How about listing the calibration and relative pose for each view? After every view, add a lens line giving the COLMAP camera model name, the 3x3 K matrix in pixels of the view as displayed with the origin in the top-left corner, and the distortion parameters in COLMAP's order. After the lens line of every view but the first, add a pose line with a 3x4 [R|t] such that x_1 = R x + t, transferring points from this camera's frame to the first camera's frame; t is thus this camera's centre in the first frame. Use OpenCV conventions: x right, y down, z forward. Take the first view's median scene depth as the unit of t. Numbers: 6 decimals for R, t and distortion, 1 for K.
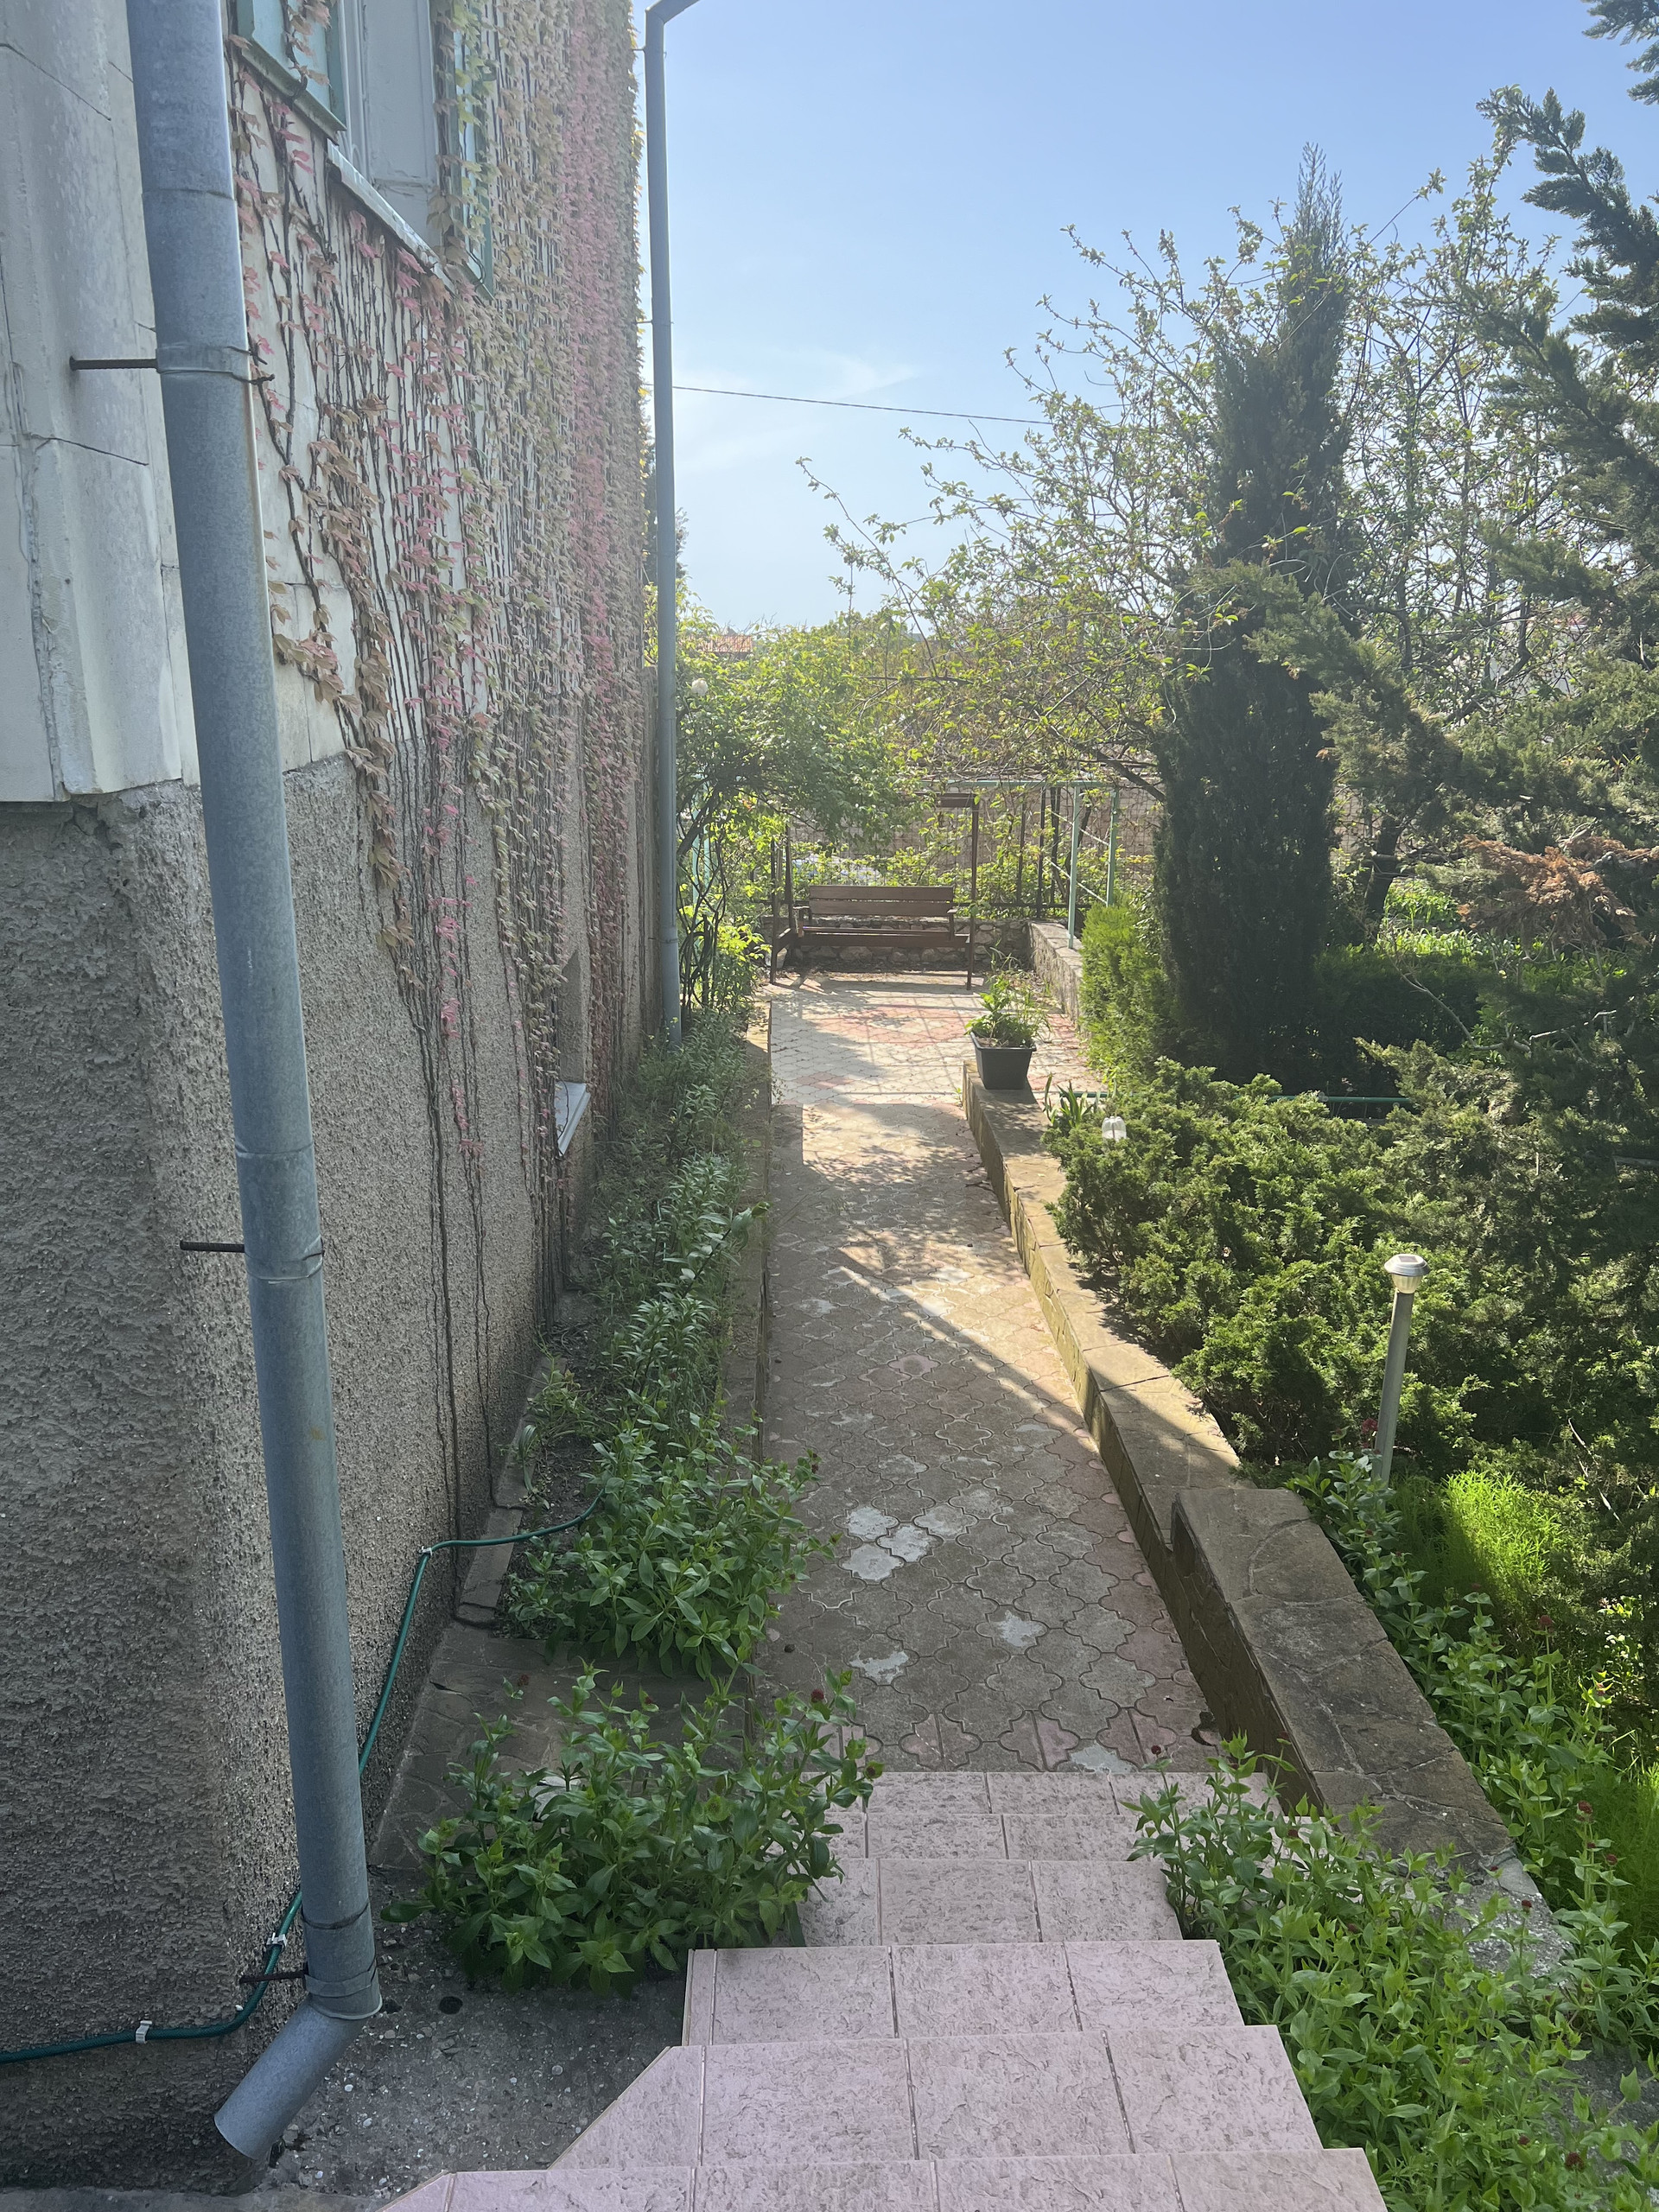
lens RADIAL K [[1660.2, 0, 830.1], [0, 1660.2, 1109.5], [0, 0, 1]] dist [0.037429, -0.046286]
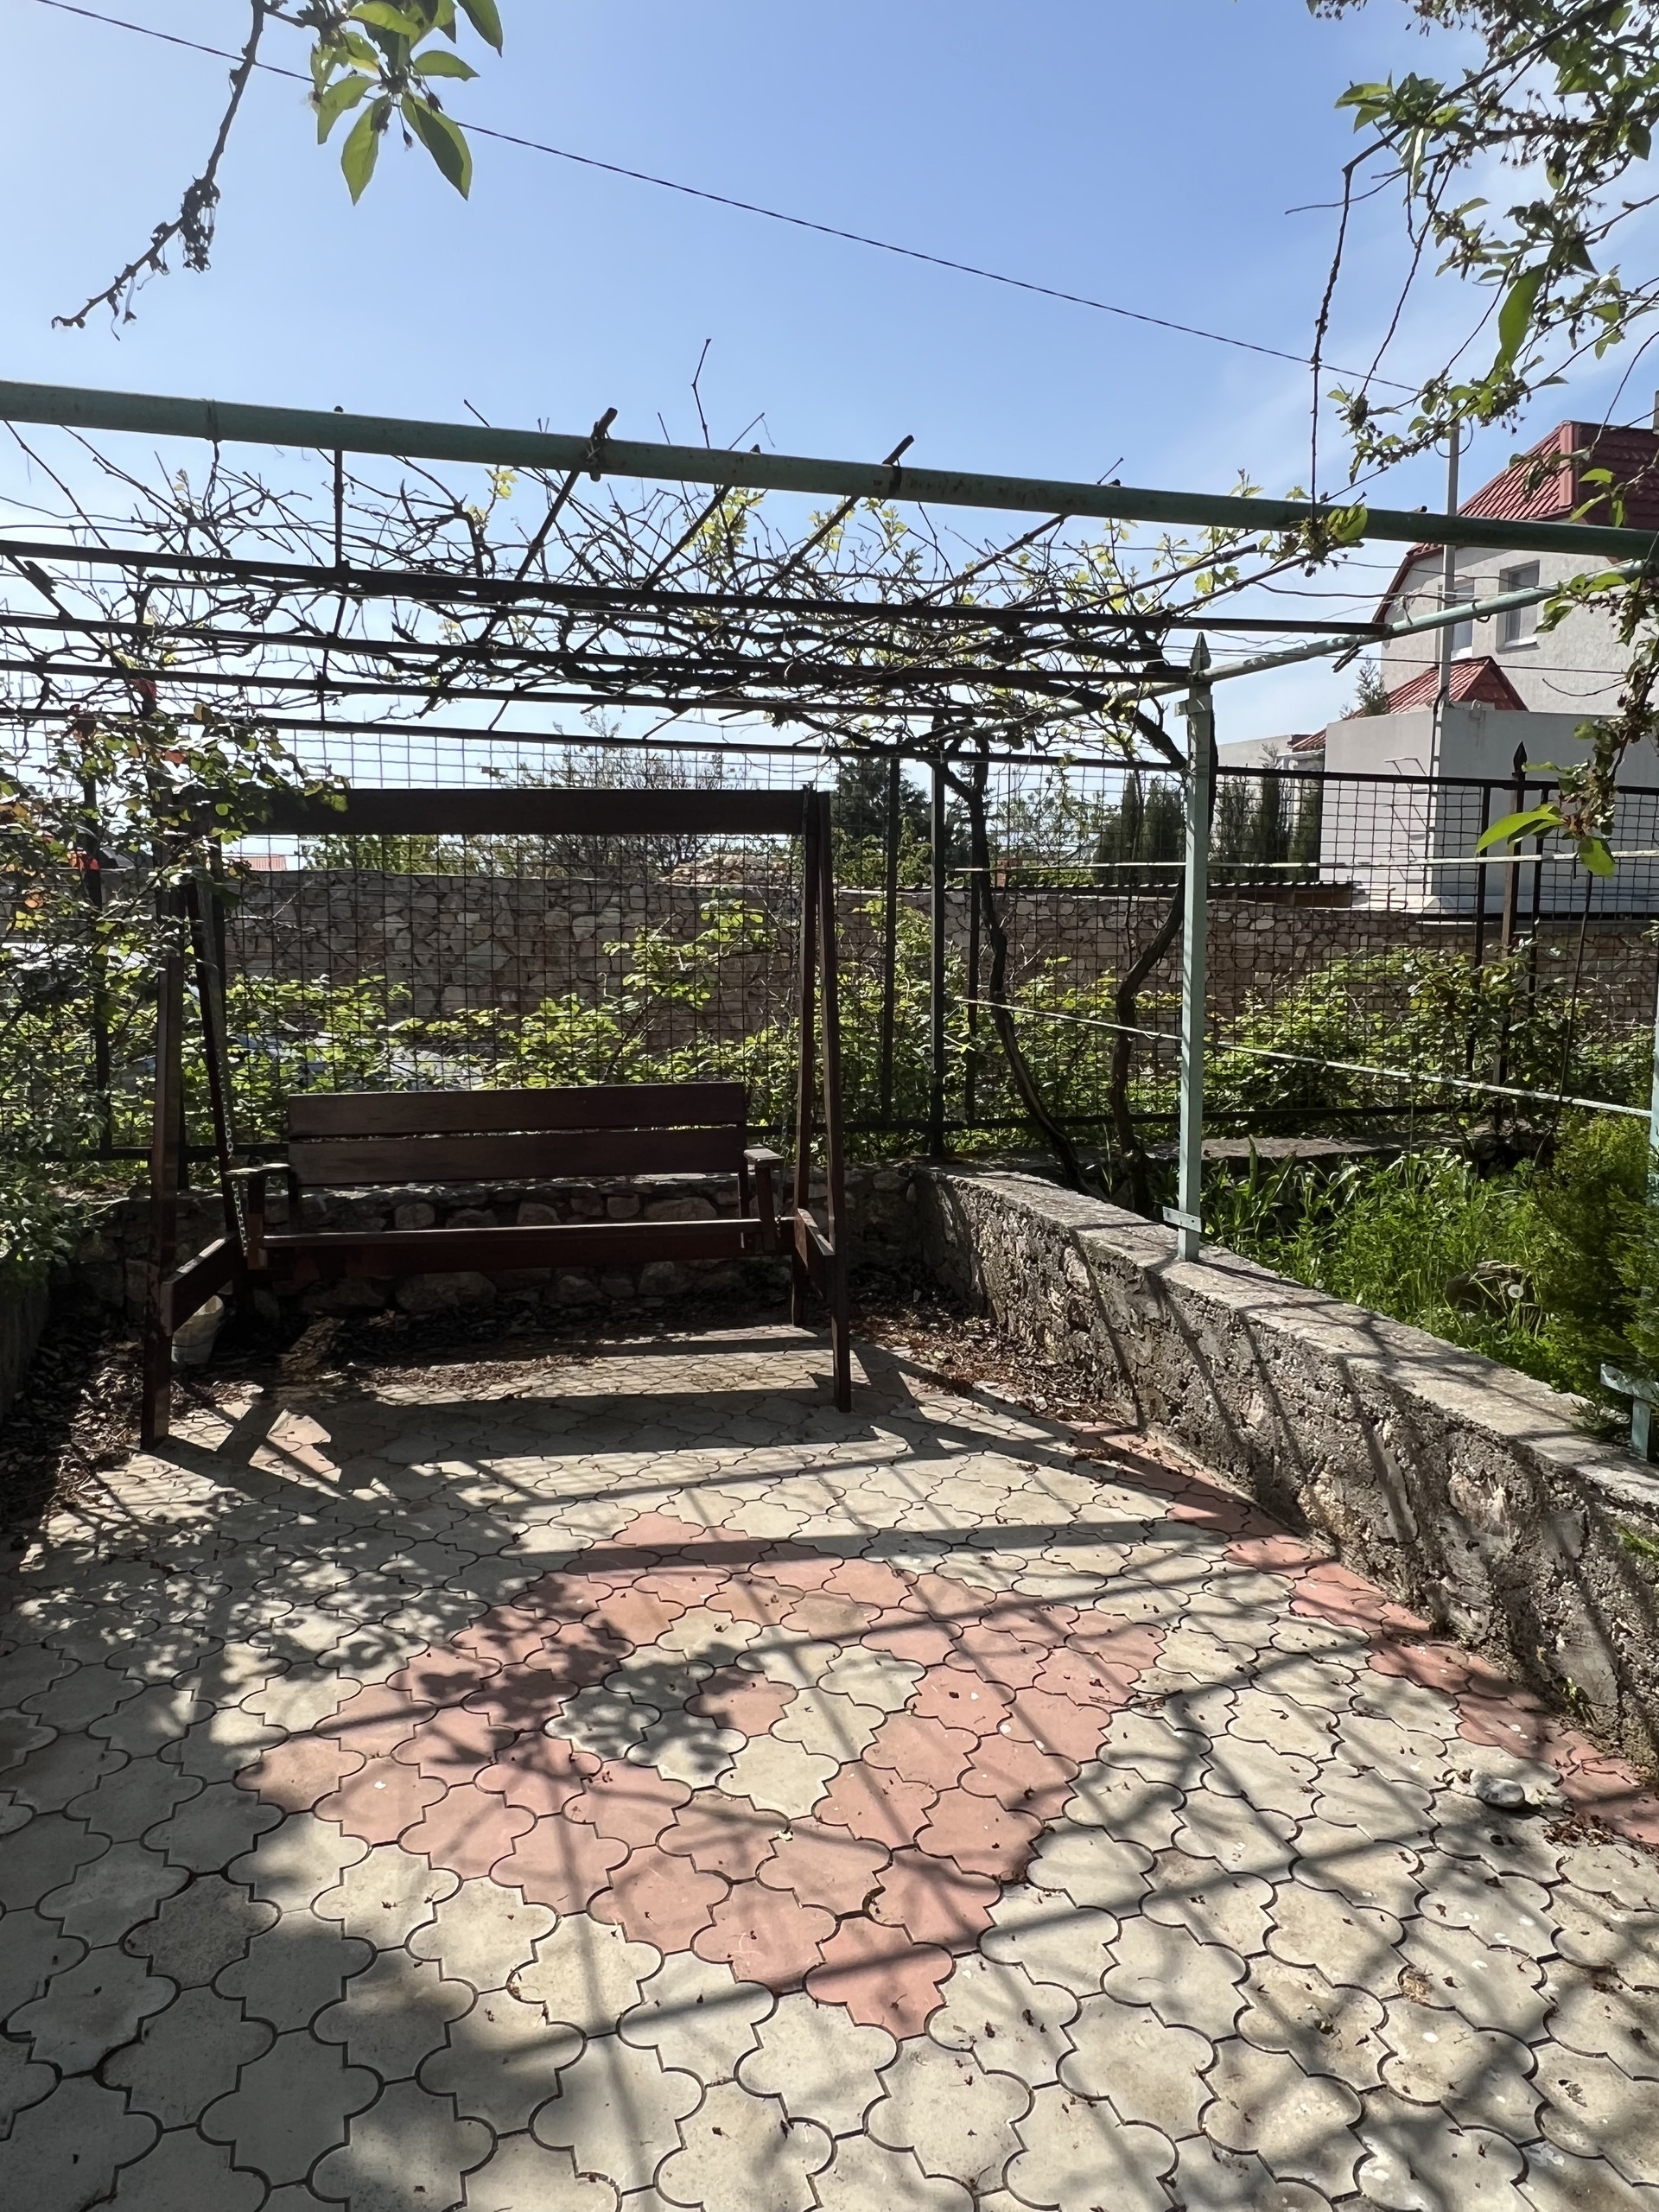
lens RADIAL K [[1540.4, 0, 832.5], [0, 1540.4, 1105.0], [0, 0, 1]] dist [0.001412, 0.000033]
pose [[0.960747, -0.047894, 0.273262, 0.007119], [0.084432, 0.988739, -0.123557, -0.087758], [-0.264267, 0.141779, 0.953972, 0.688583]]
